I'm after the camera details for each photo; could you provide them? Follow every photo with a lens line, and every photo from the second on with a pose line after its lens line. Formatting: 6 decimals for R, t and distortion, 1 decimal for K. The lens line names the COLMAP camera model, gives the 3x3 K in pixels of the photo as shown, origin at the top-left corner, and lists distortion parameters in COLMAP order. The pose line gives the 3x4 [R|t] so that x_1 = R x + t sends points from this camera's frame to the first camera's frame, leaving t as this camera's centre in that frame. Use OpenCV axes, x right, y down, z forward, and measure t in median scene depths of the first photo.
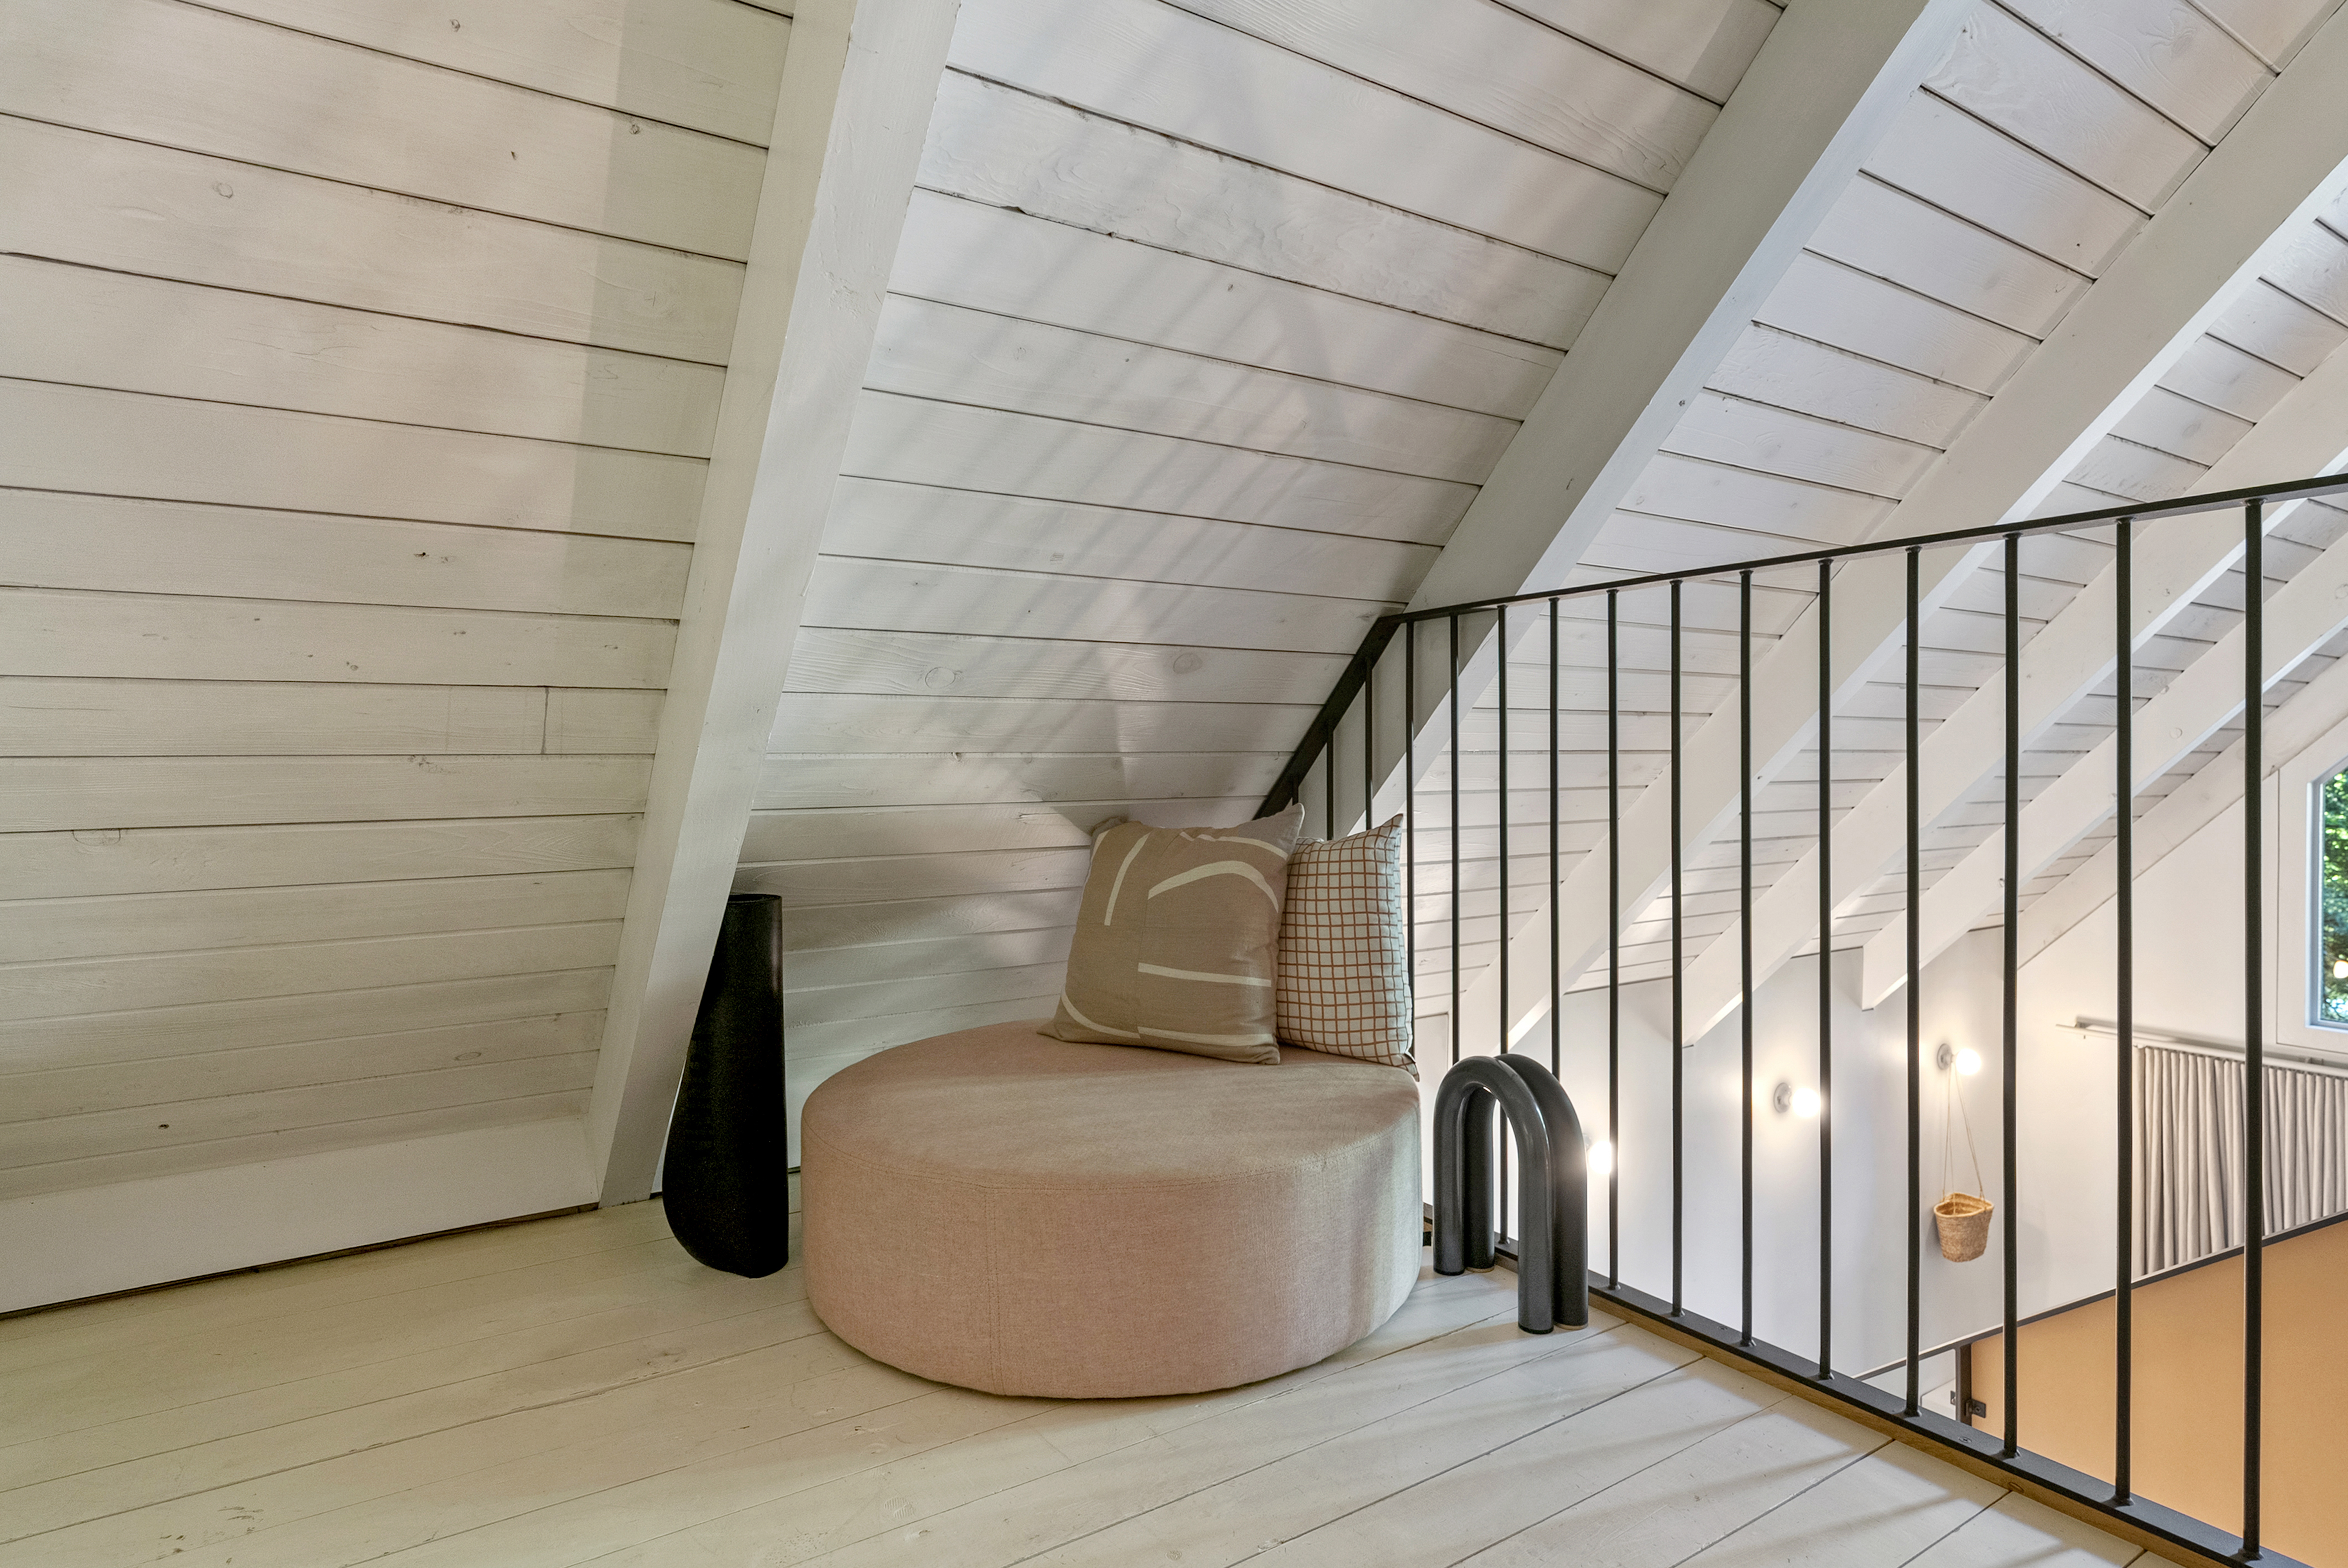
lens RADIAL K [[1220.5, 0, 1176.2], [0, 1220.5, 772.2], [0, 0, 1]] dist [-0.004644, -0.000469]
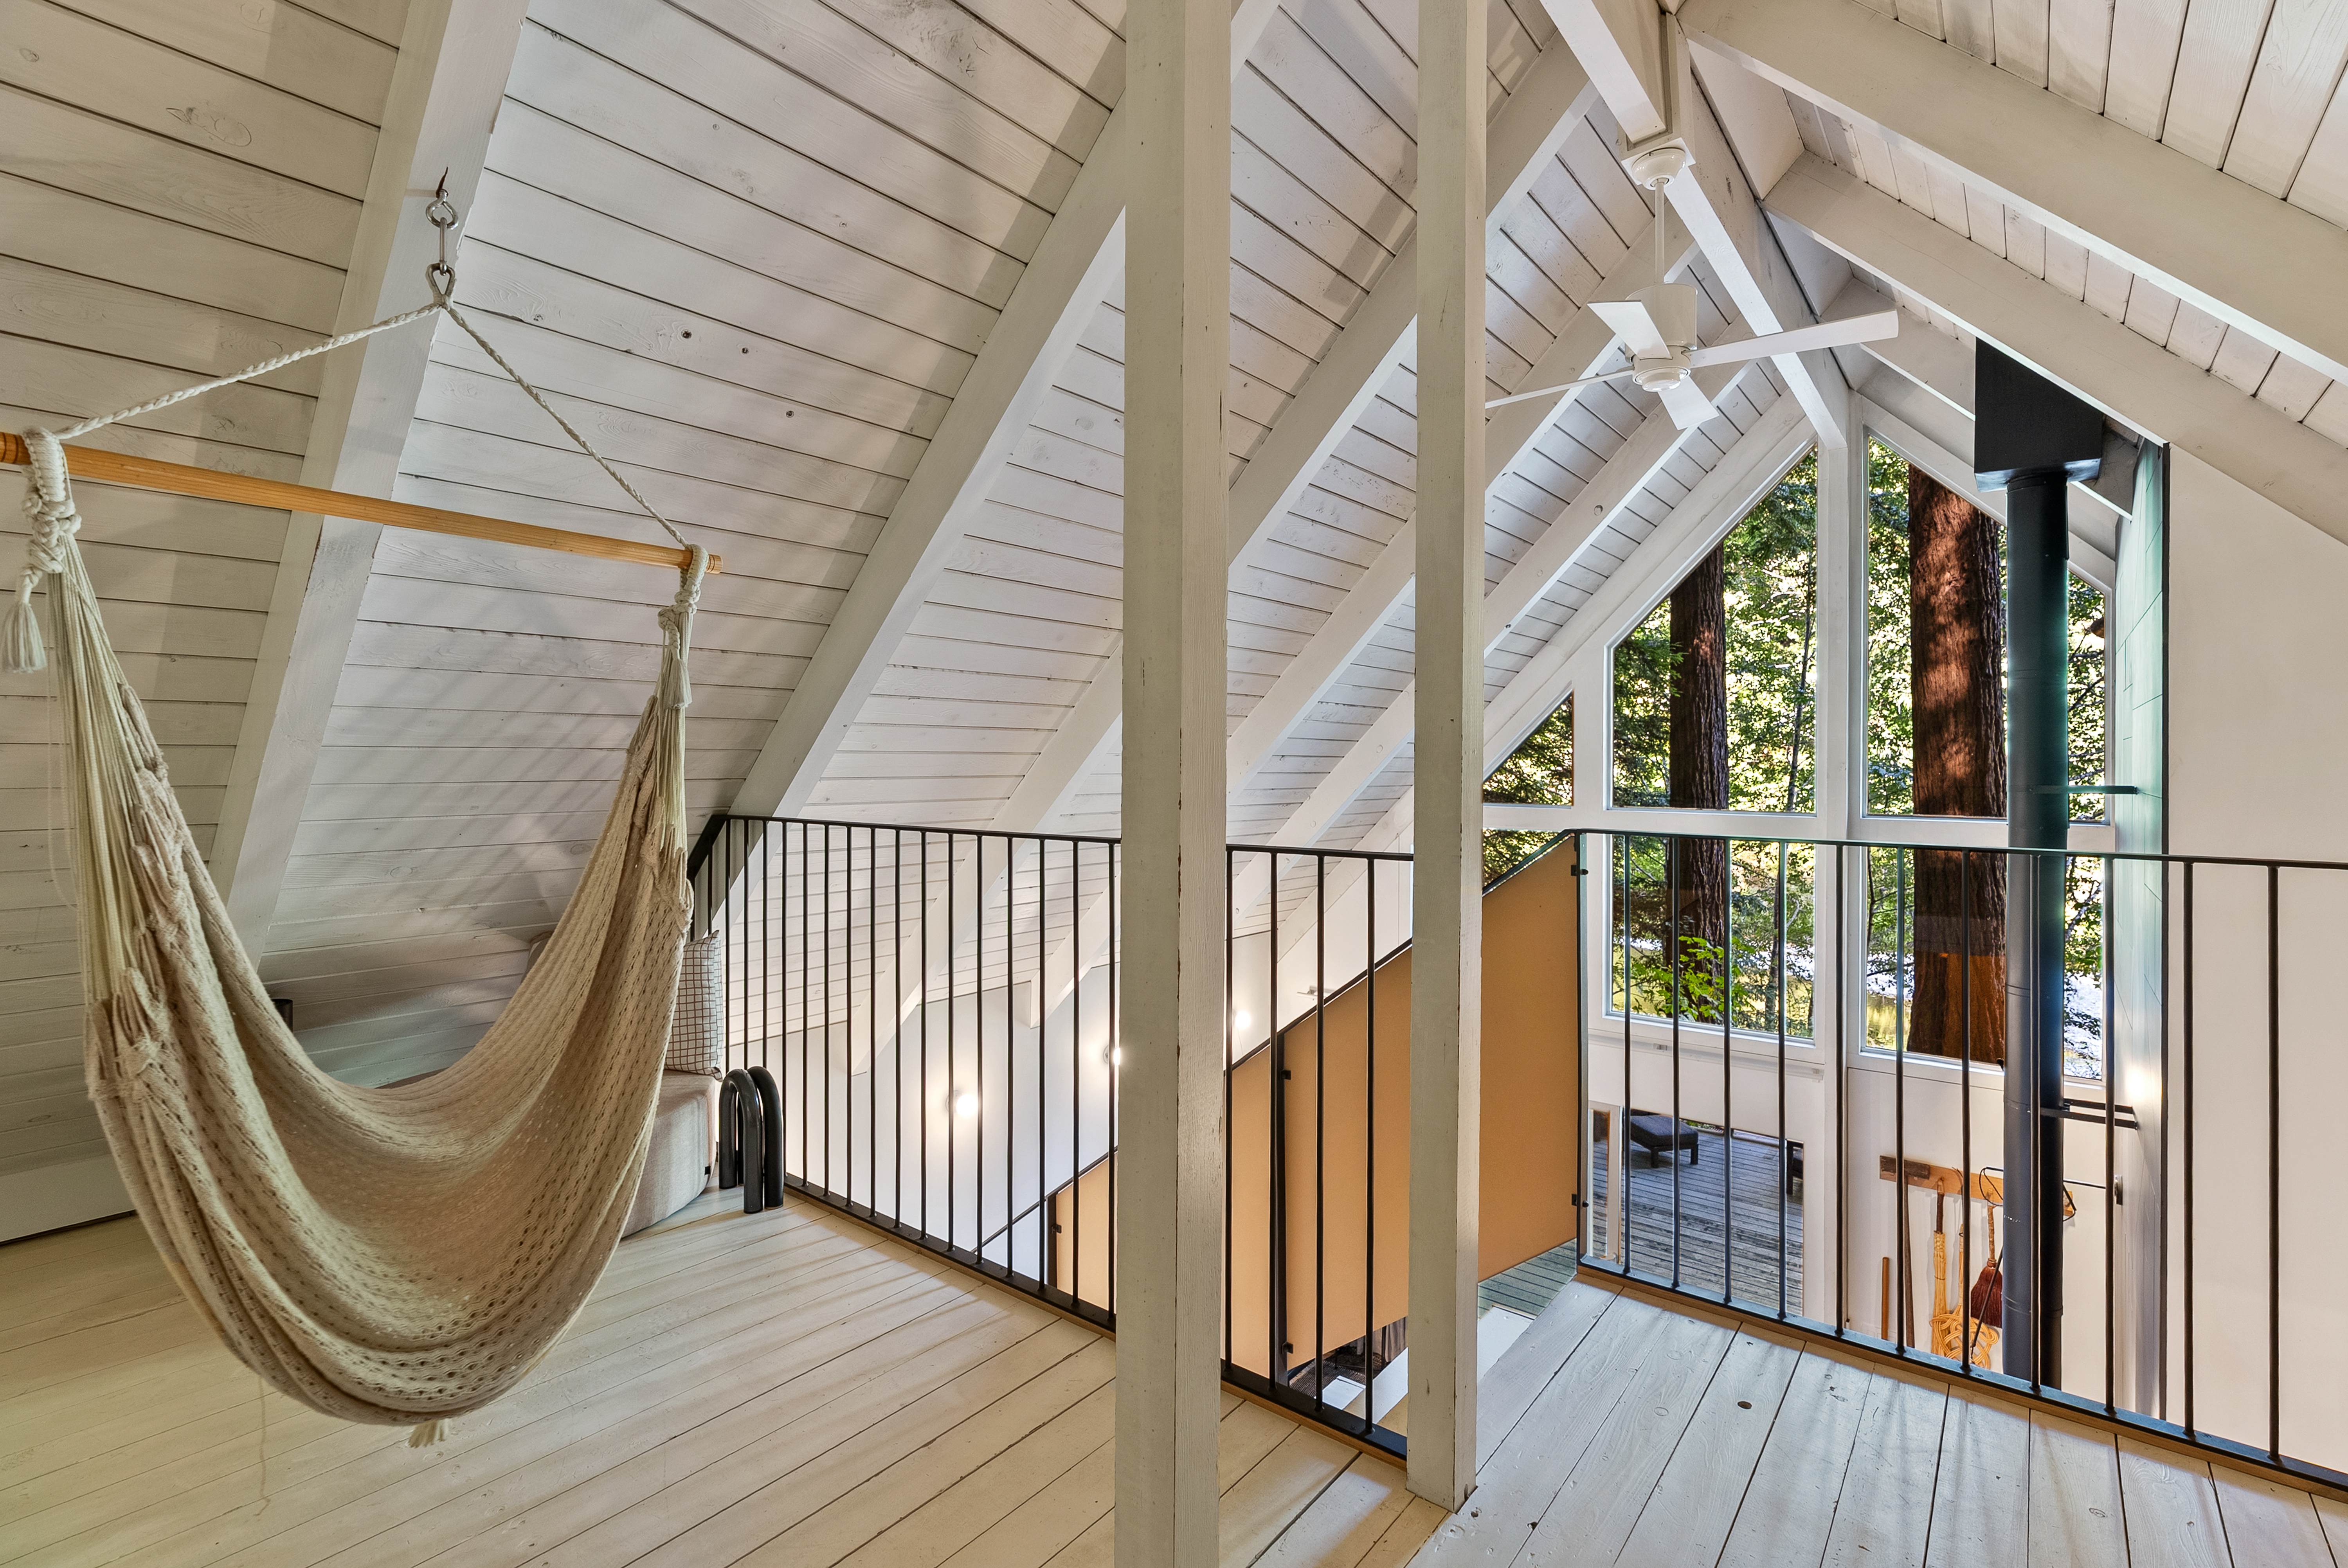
lens RADIAL K [[1057.7, 0, 1169.0], [0, 1057.7, 765.2], [0, 0, 1]] dist [0.000825, 0.000685]
pose [[0.952113, 0.009499, 0.305599, 0.370258], [-0.008368, 0.999952, -0.005012, -0.224635], [-0.305632, 0.002215, 0.952147, -0.729649]]
